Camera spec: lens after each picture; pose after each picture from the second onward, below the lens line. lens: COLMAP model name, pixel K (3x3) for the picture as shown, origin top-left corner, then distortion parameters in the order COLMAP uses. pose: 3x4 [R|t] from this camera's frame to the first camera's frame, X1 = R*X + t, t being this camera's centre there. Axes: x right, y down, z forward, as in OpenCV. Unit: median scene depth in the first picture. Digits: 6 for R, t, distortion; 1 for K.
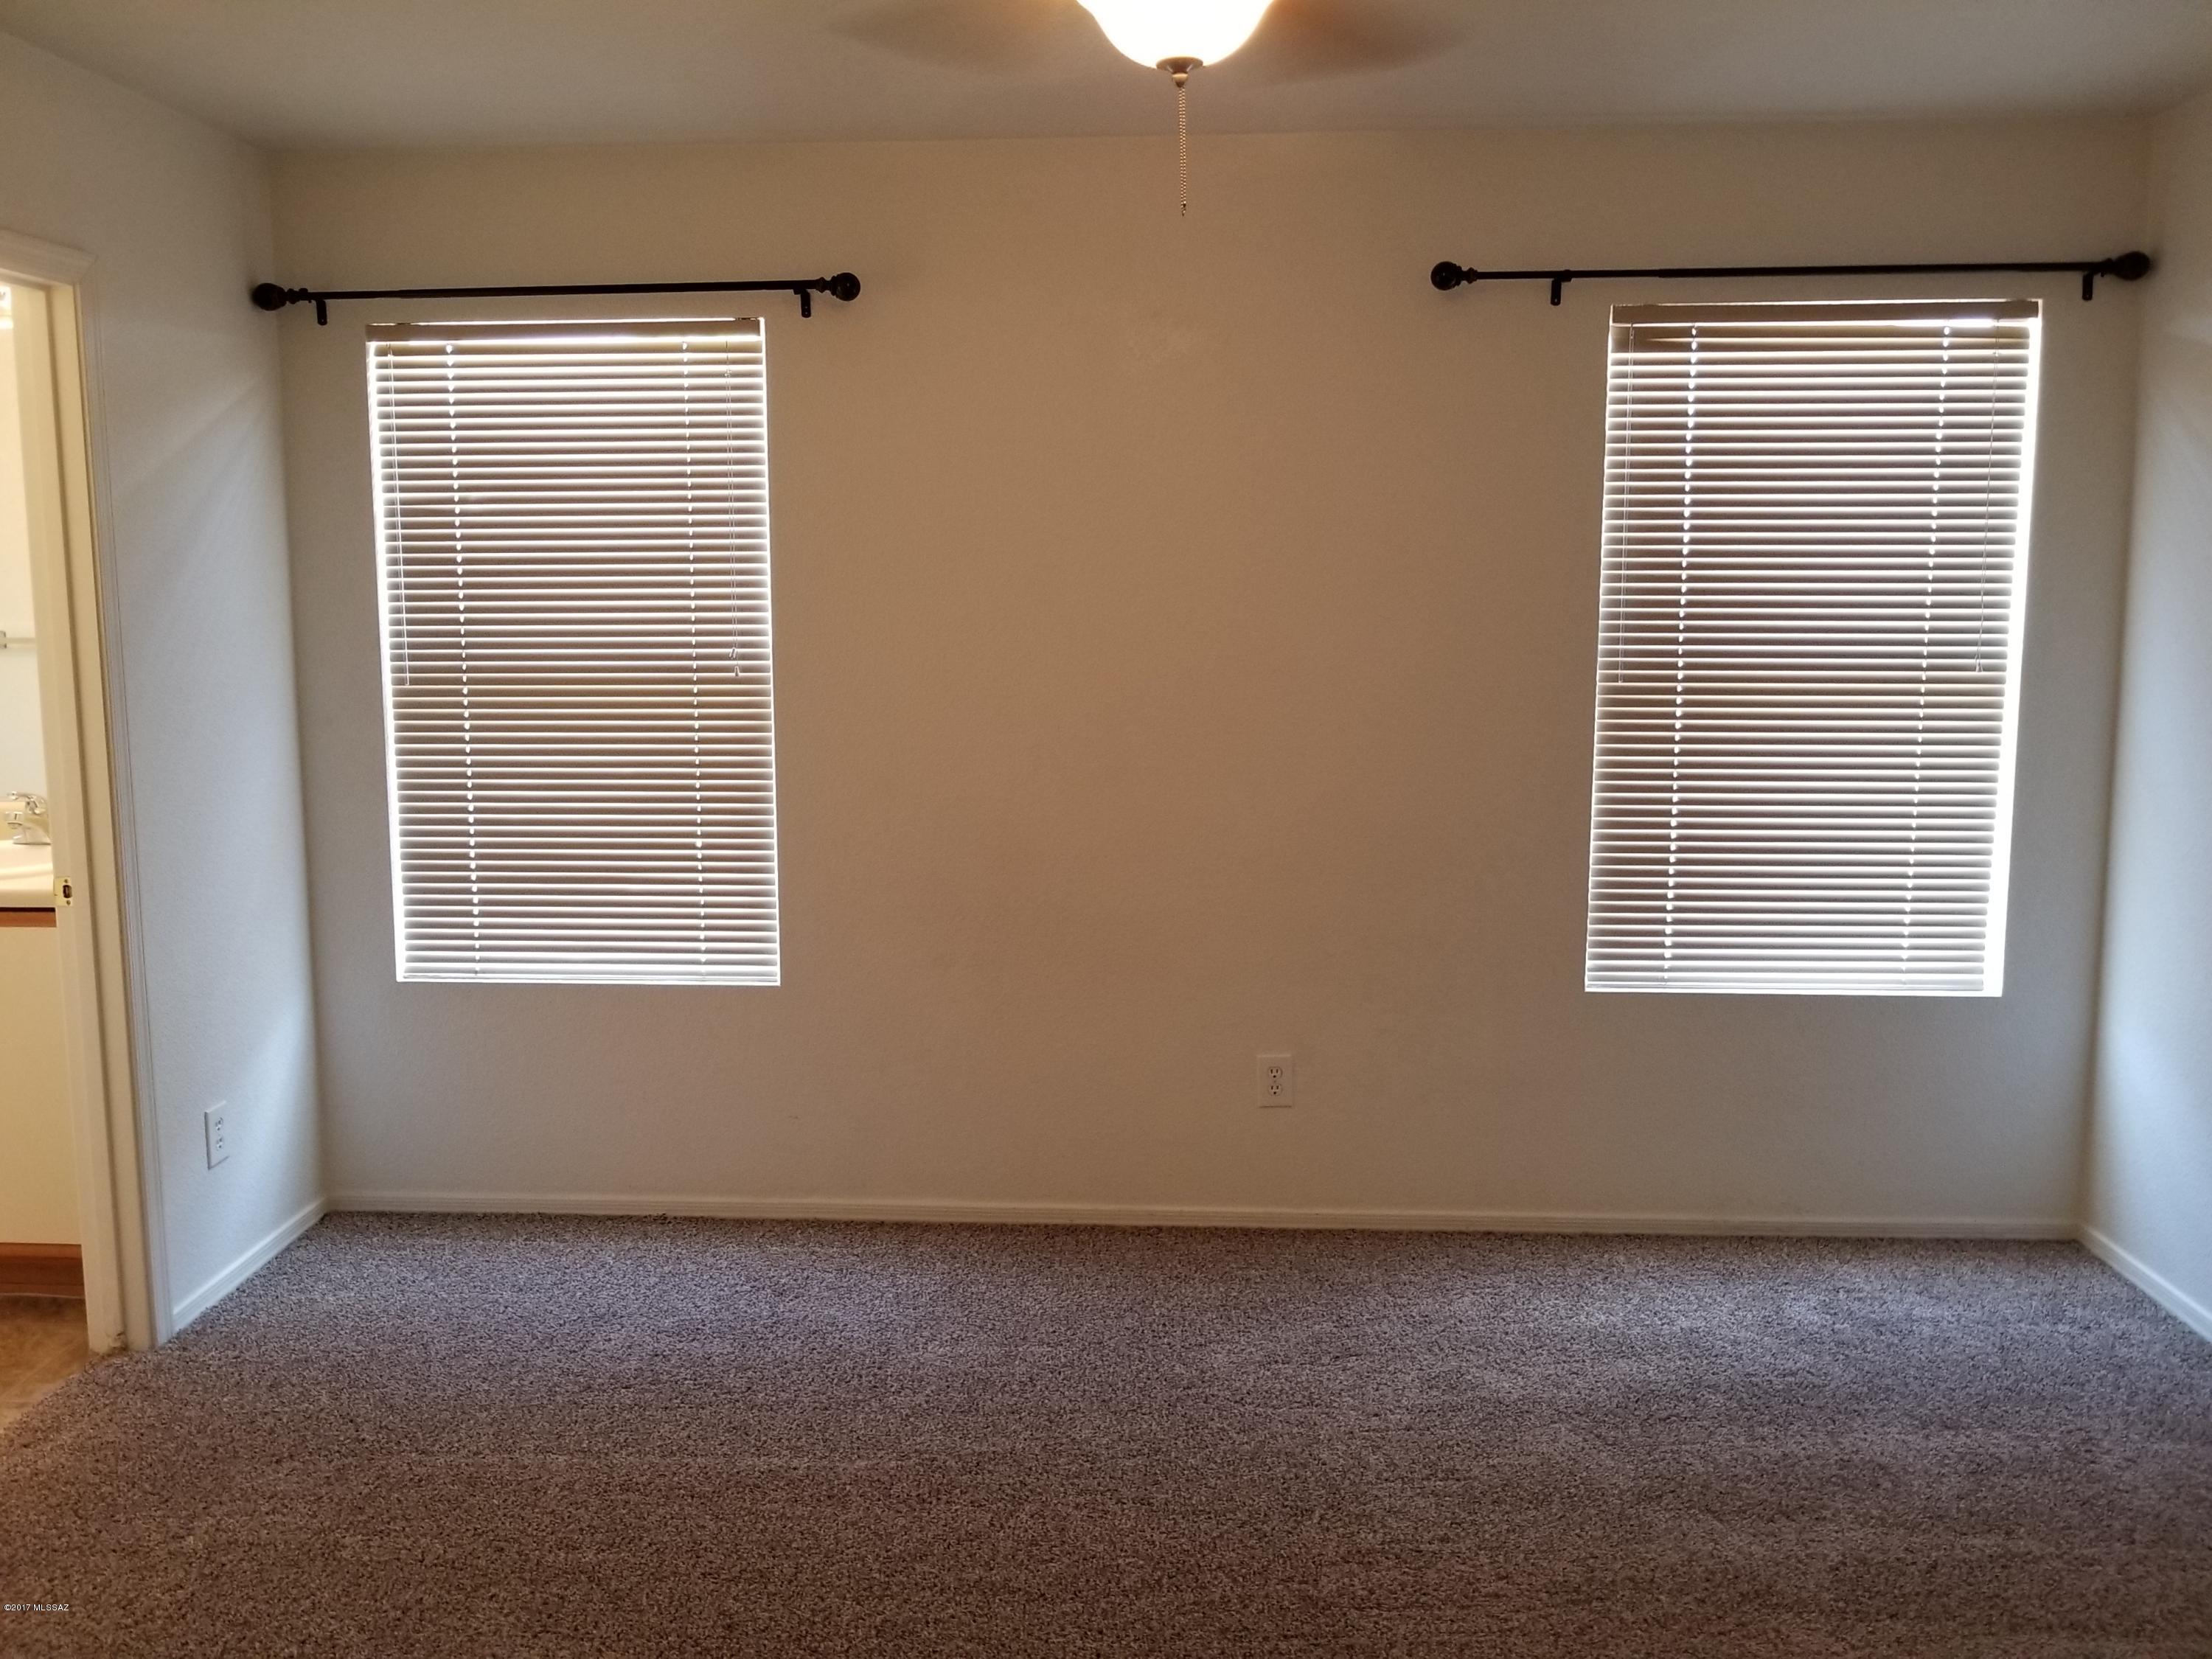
lens RADIAL K [[1759.8, 0, 1059.9], [0, 1759.8, 783.3], [0, 0, 1]] dist [0.007475, -0.009481]
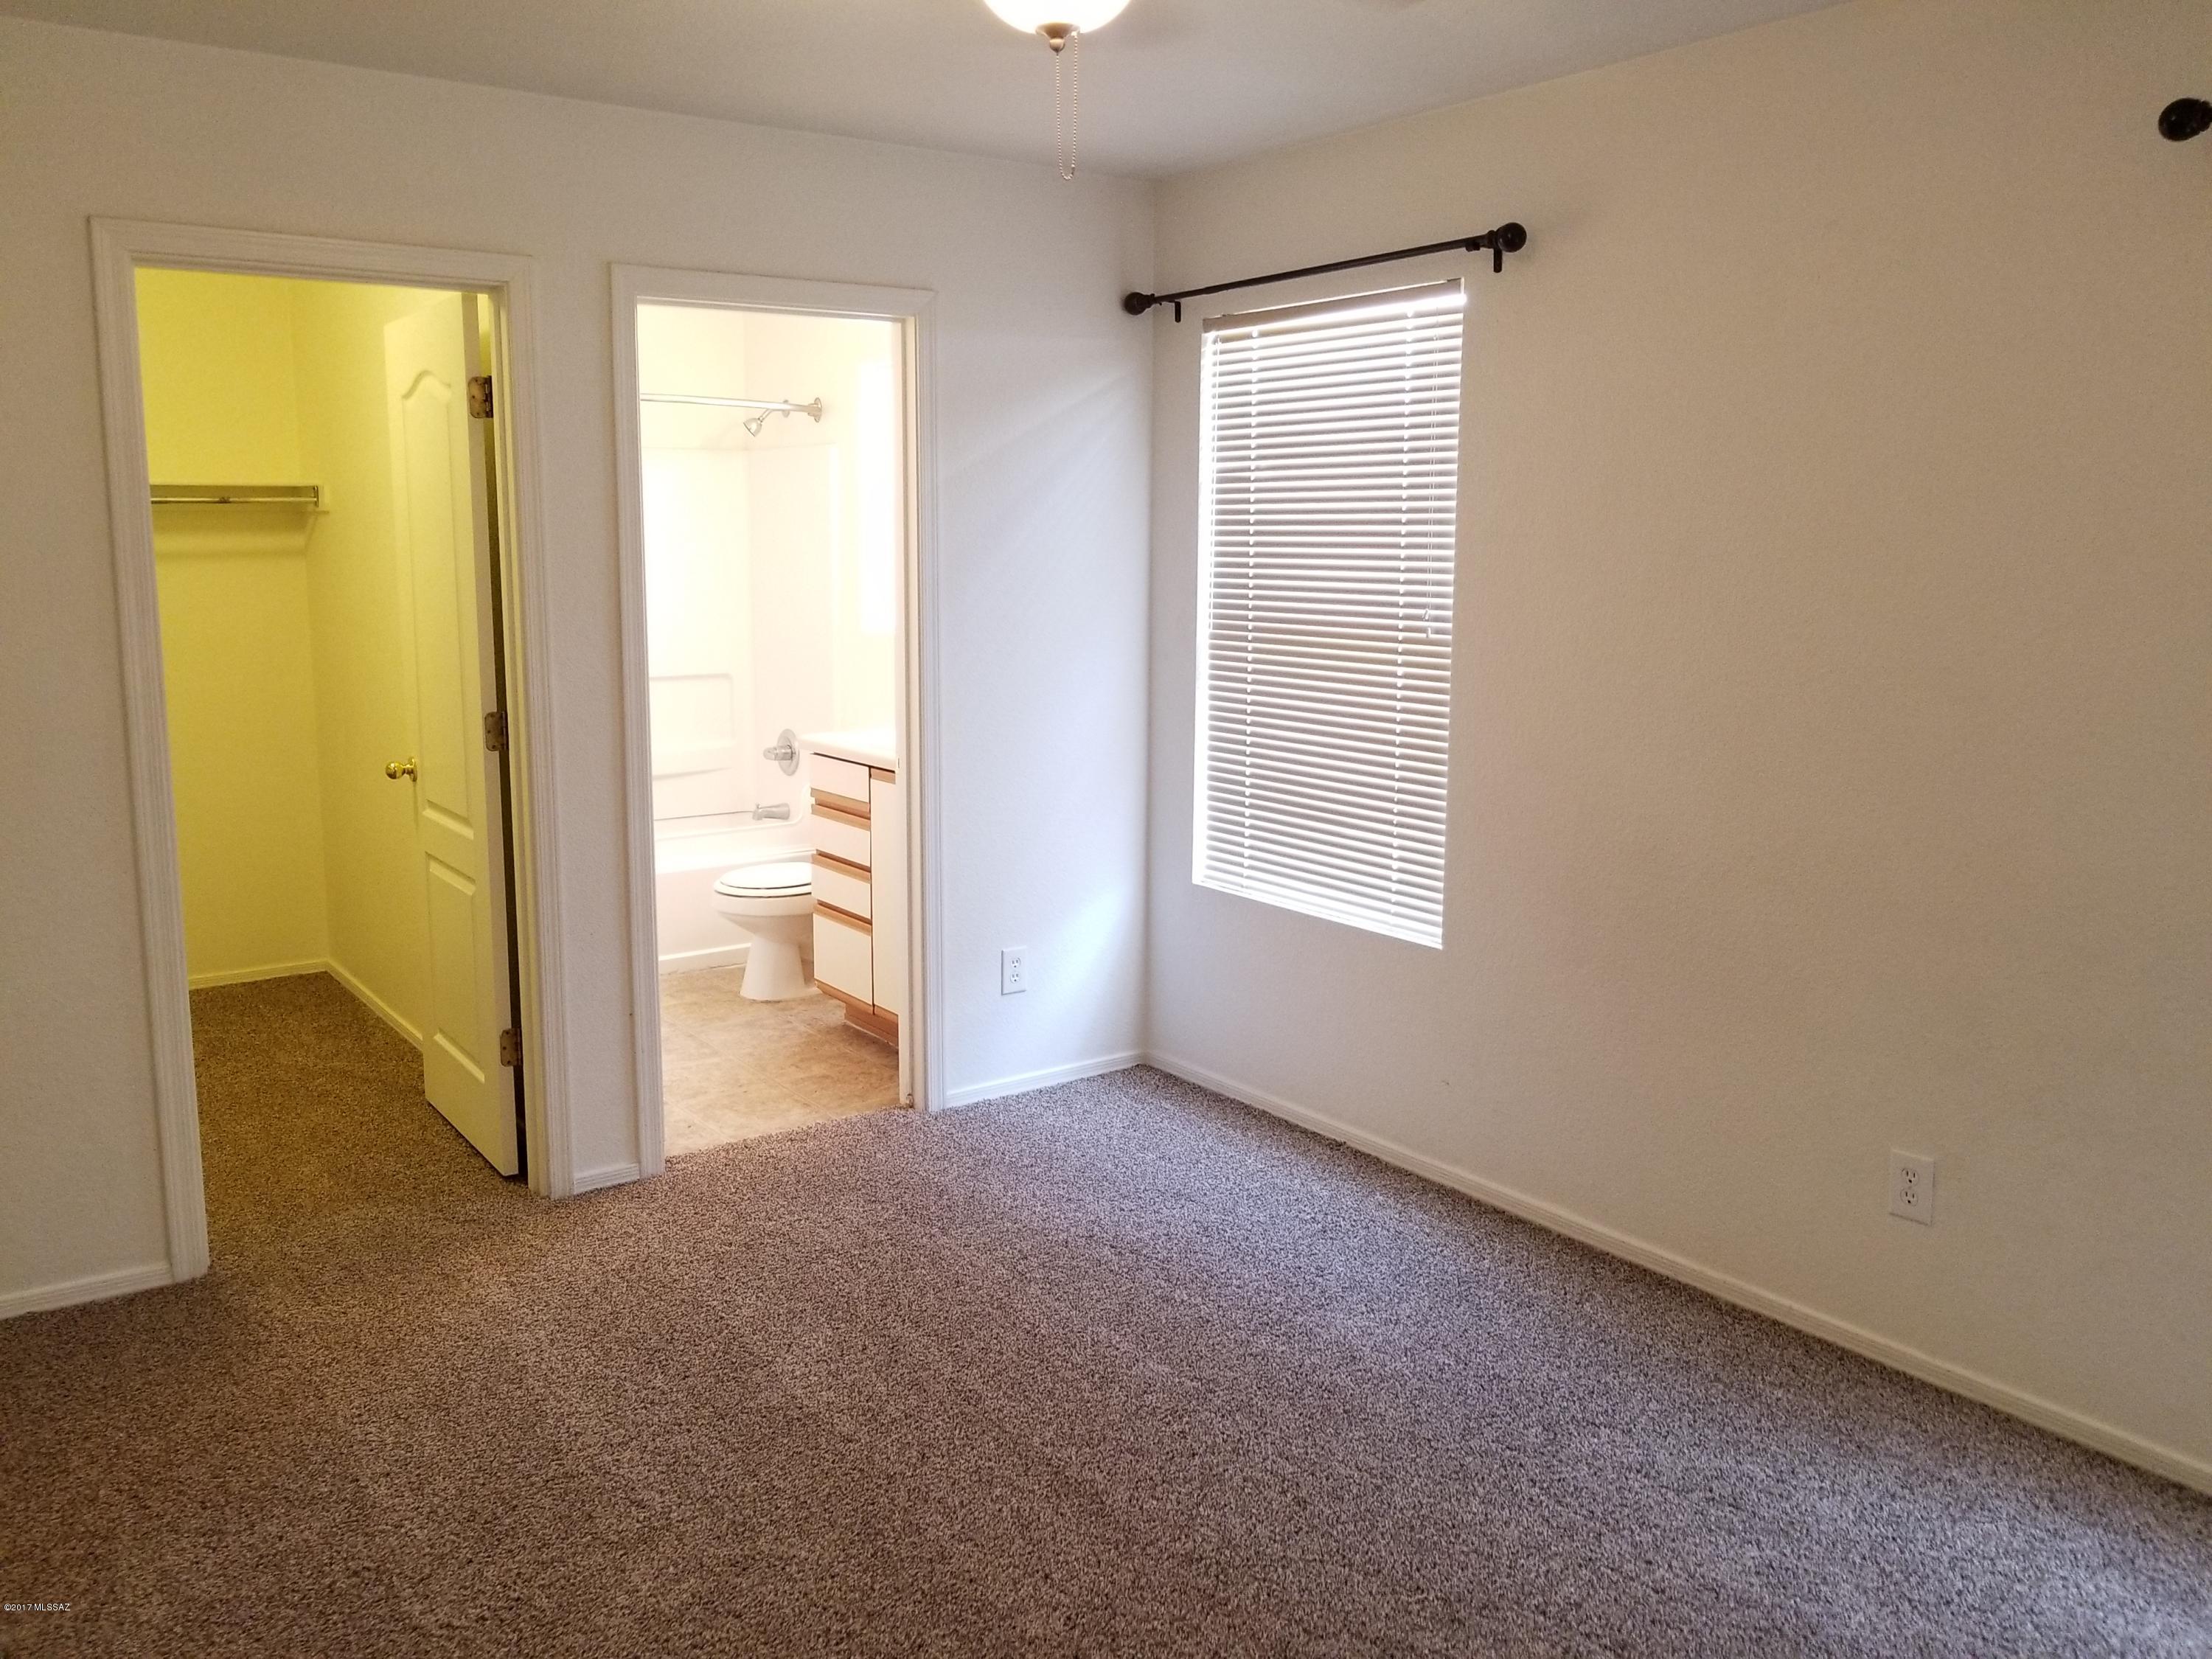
lens RADIAL K [[1759.8, 0, 1059.9], [0, 1759.8, 783.3], [0, 0, 1]] dist [0.007475, -0.009481]
pose [[0.623633, 0.119942, -0.772461, 0.478638], [-0.105060, 0.992054, 0.069220, -0.025424], [0.774626, 0.037986, 0.631278, 0.199855]]
